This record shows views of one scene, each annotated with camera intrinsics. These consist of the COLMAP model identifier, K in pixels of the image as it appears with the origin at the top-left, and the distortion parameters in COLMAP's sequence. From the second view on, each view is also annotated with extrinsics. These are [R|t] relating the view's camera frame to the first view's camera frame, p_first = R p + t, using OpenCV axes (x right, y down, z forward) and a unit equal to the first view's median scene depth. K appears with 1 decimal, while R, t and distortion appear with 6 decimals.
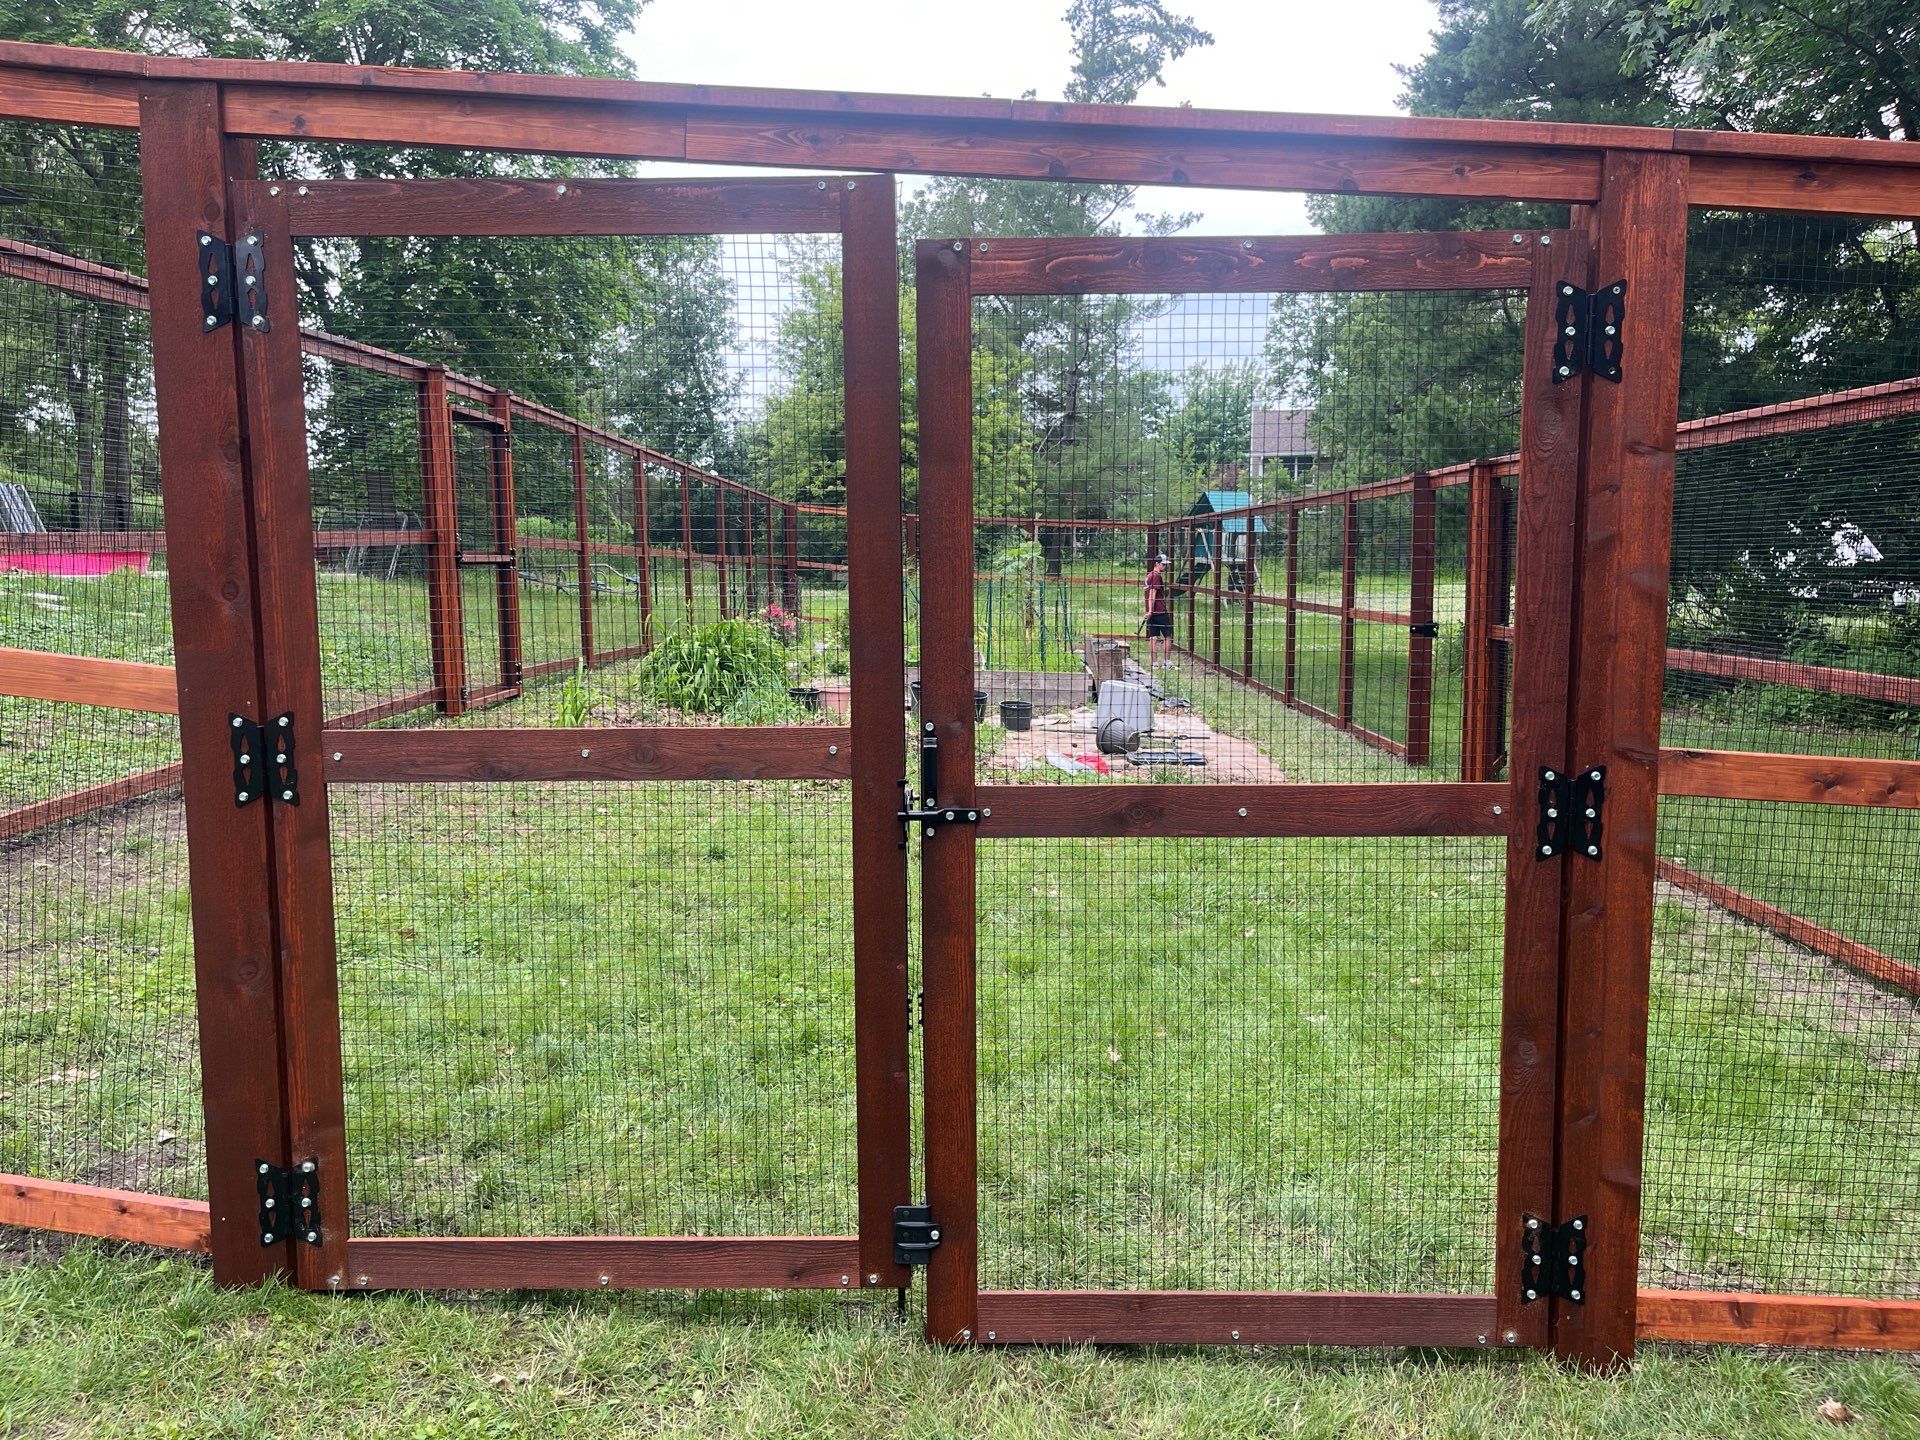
lens RADIAL K [[1533.5, 0, 958.8], [0, 1533.5, 678.5], [0, 0, 1]] dist [0.000640, 0.000642]
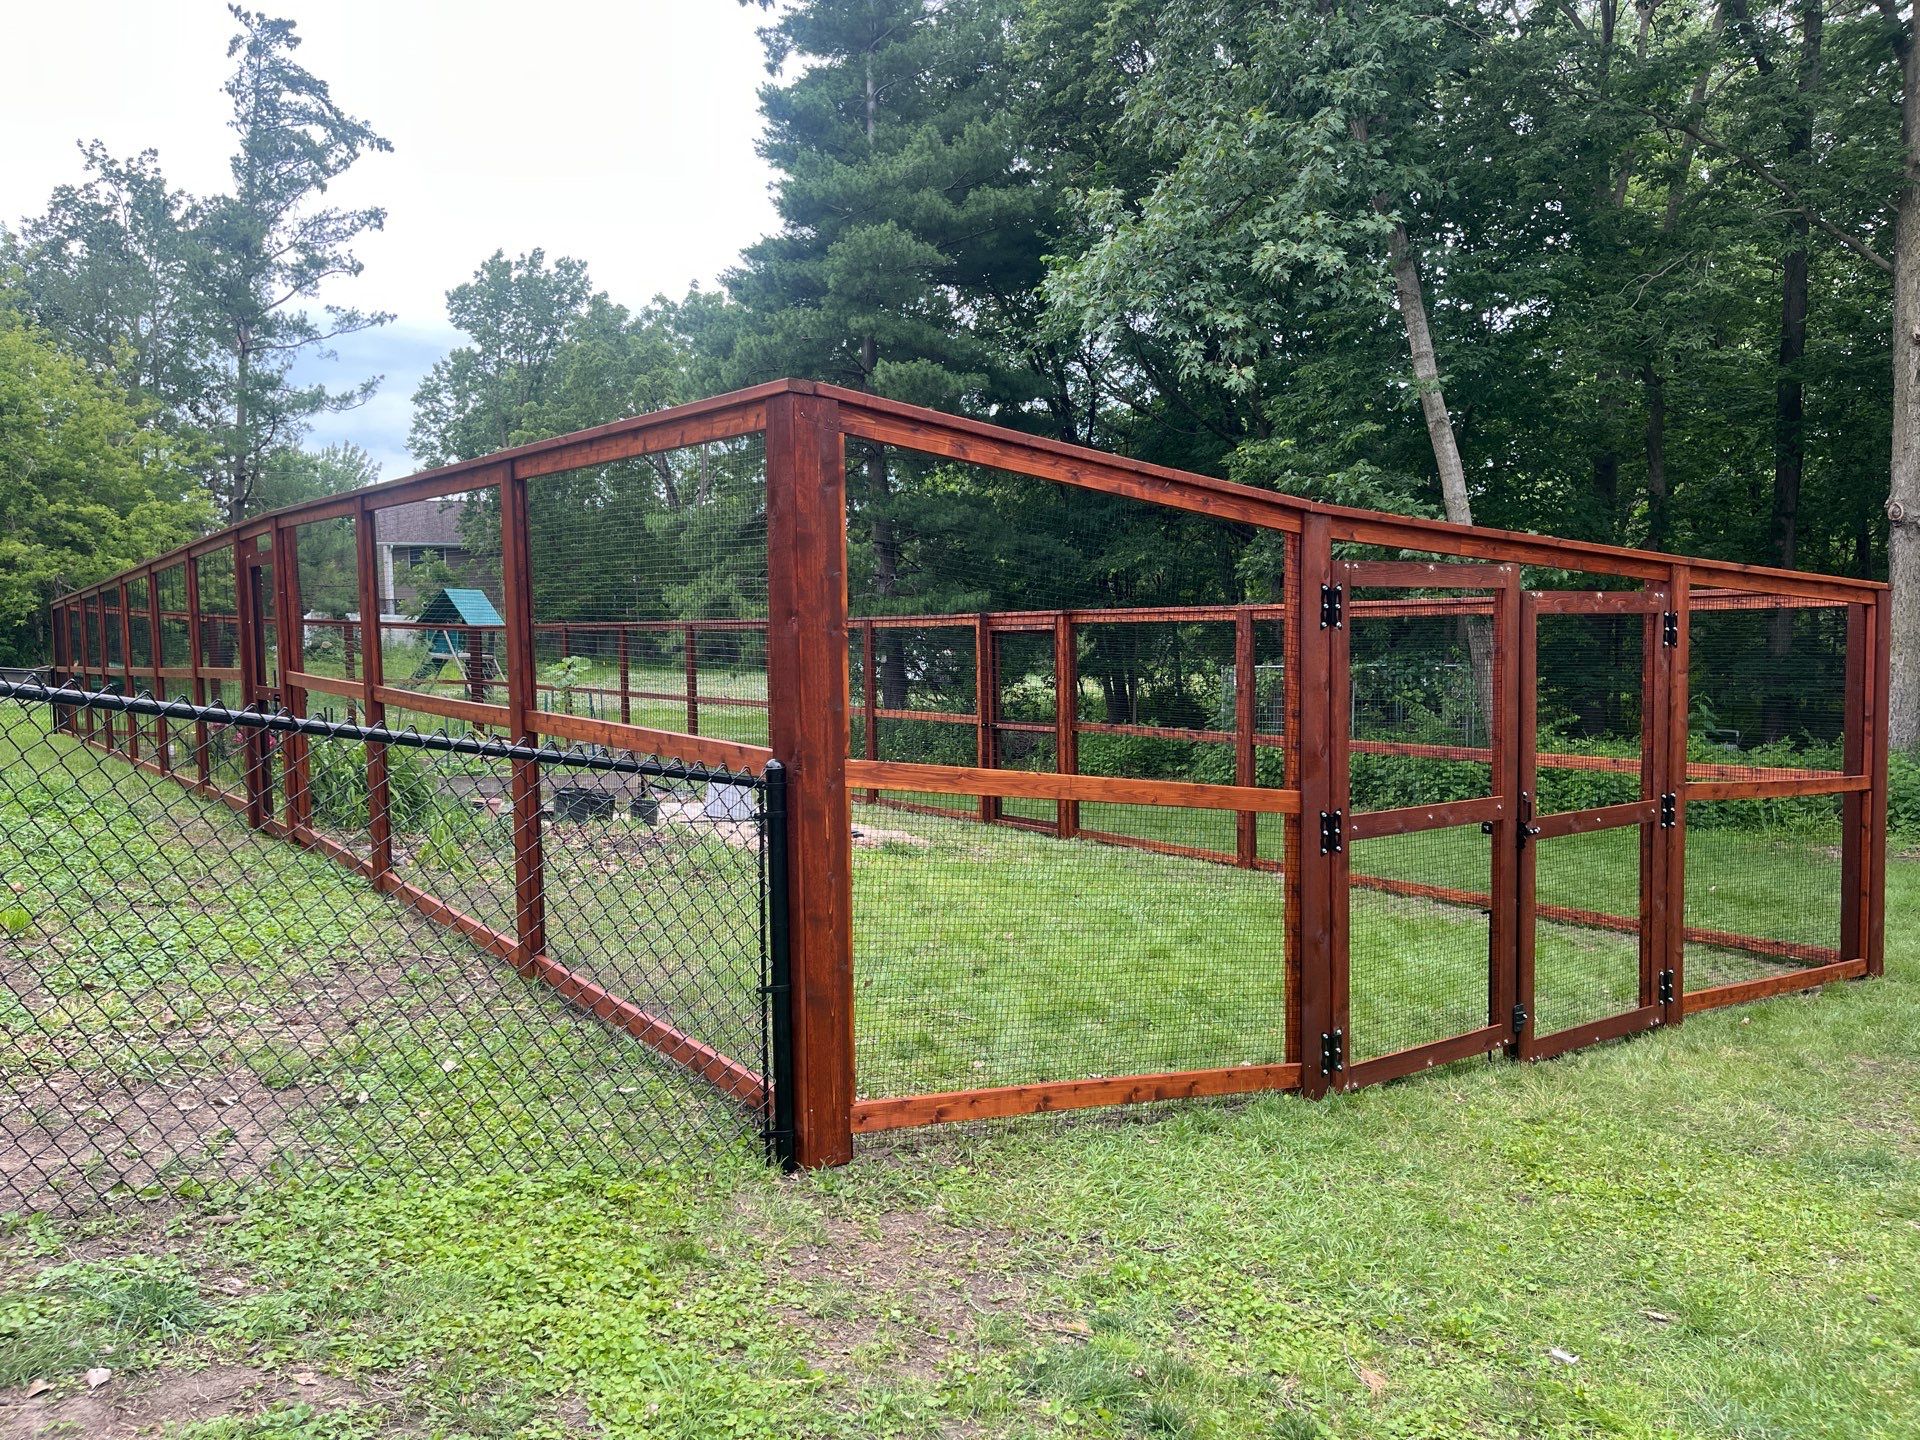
lens RADIAL K [[1457.3, 0, 980.7], [0, 1457.3, 732.2], [0, 0, 1]] dist [0.063570, -0.085088]
pose [[0.772735, -0.039764, 0.633482, -0.173947], [0.044700, 0.998967, 0.008179, -0.009975], [-0.633153, 0.021997, 0.773714, -0.018364]]
